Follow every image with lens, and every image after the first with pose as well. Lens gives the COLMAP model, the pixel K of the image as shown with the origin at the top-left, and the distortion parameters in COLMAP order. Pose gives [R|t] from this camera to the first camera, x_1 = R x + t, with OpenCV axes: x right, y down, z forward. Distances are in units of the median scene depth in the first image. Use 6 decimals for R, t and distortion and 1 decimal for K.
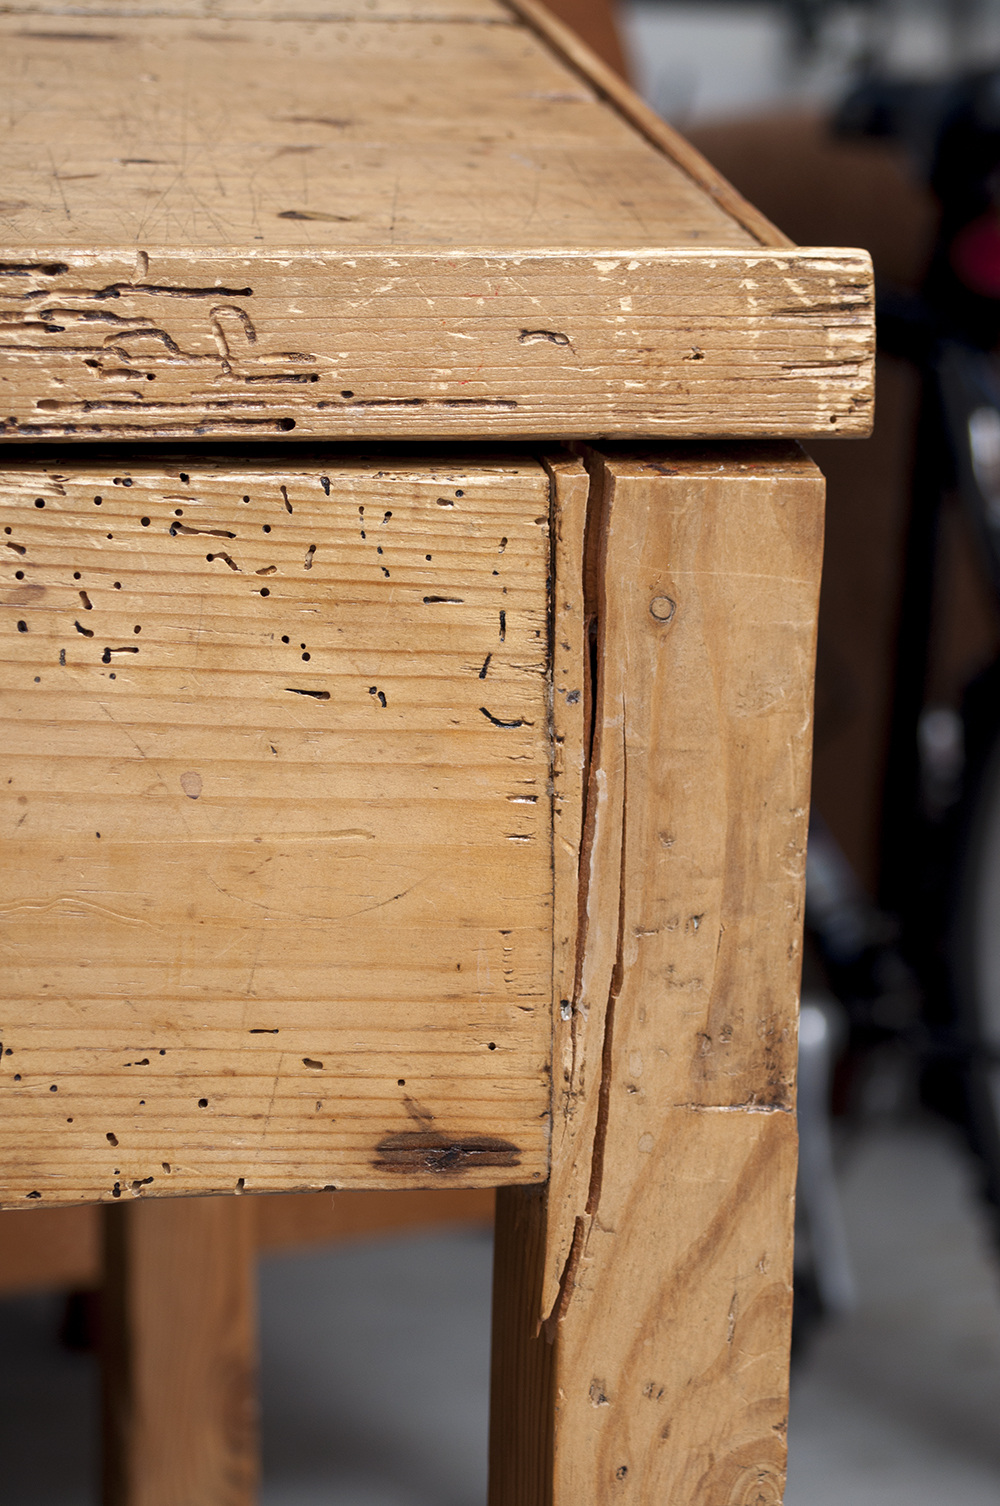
lens RADIAL K [[3867.5, 0, 501.9], [0, 3867.5, 752.7], [0, 0, 1]] dist [0.065200, 0.000000]
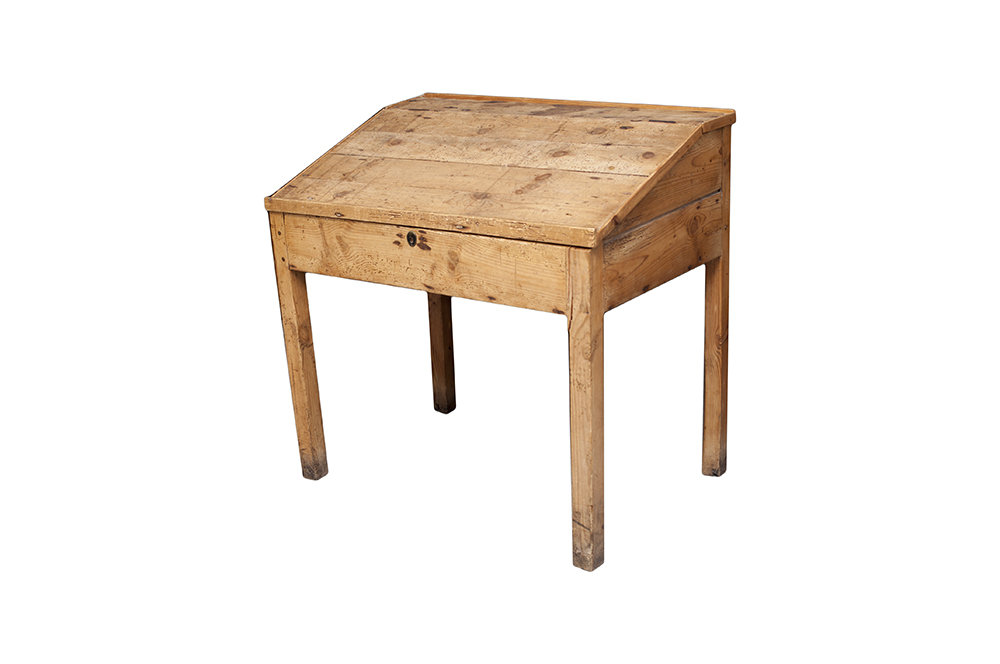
lens RADIAL K [[1231.7, 0, 503.3], [0, 1231.7, 331.9], [0, 0, 1]] dist [-0.120749, 0.000000]
pose [[0.611253, 0.204800, -0.764479, 2.385012], [-0.039470, 0.972625, 0.229003, -0.581060], [0.790451, -0.109805, 0.602603, -1.070251]]
